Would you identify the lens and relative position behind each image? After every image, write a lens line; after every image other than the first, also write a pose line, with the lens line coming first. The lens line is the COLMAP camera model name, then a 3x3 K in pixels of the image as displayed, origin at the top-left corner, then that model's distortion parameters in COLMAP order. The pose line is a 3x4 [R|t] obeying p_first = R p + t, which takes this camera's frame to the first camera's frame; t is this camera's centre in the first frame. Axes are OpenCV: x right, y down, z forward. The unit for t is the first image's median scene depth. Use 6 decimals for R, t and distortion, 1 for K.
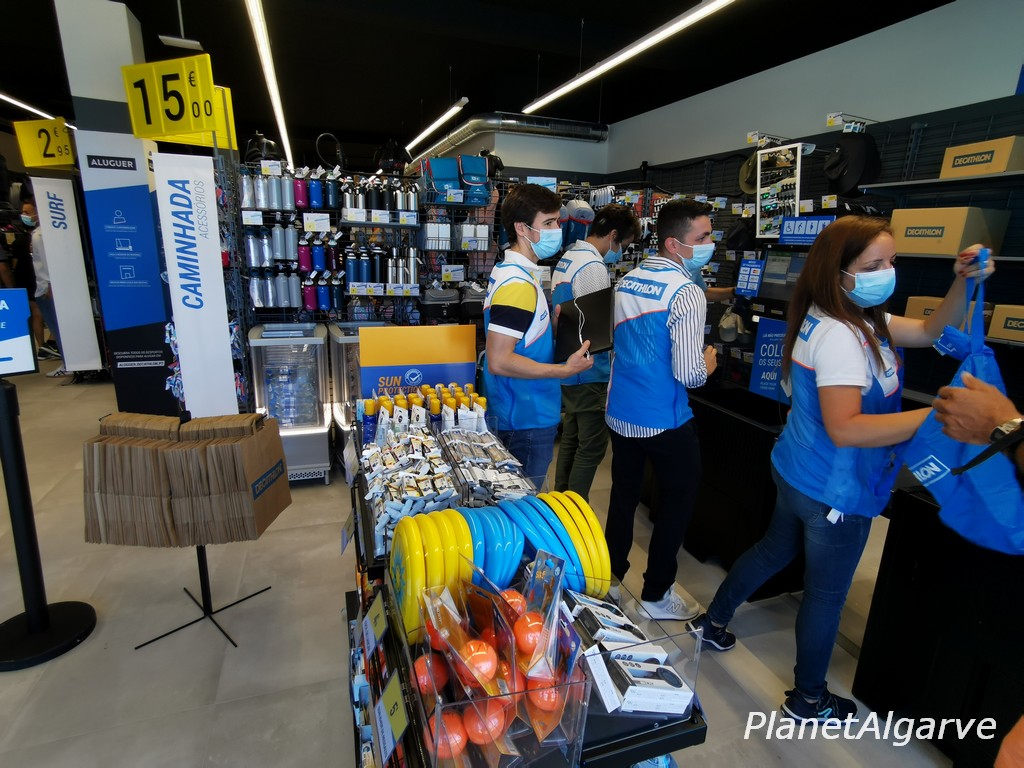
lens RADIAL K [[546.4, 0, 512.0], [0, 546.4, 384.0], [0, 0, 1]] dist [0.000945, 0.000550]
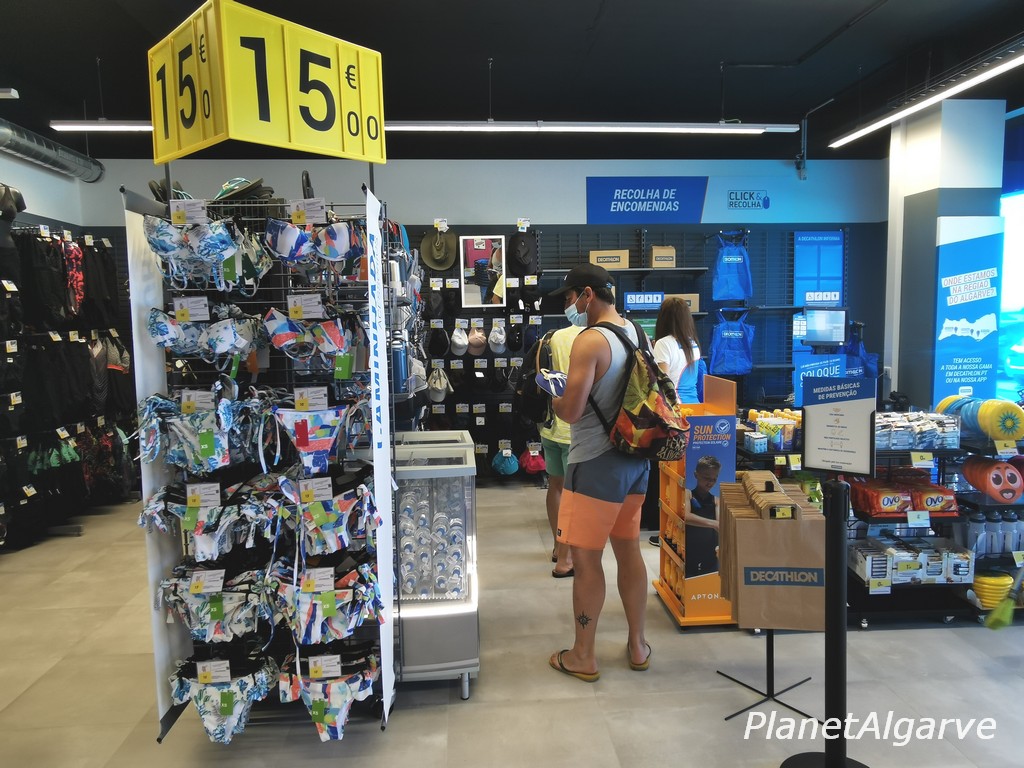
lens RADIAL K [[715.3, 0, 512.0], [0, 715.3, 384.0], [0, 0, 1]] dist [-0.005167, -0.001389]
pose [[0.262392, -0.127318, 0.956525, -1.295794], [0.273879, 0.960320, 0.052693, -0.212341], [-0.925279, 0.248146, 0.286850, 0.664696]]
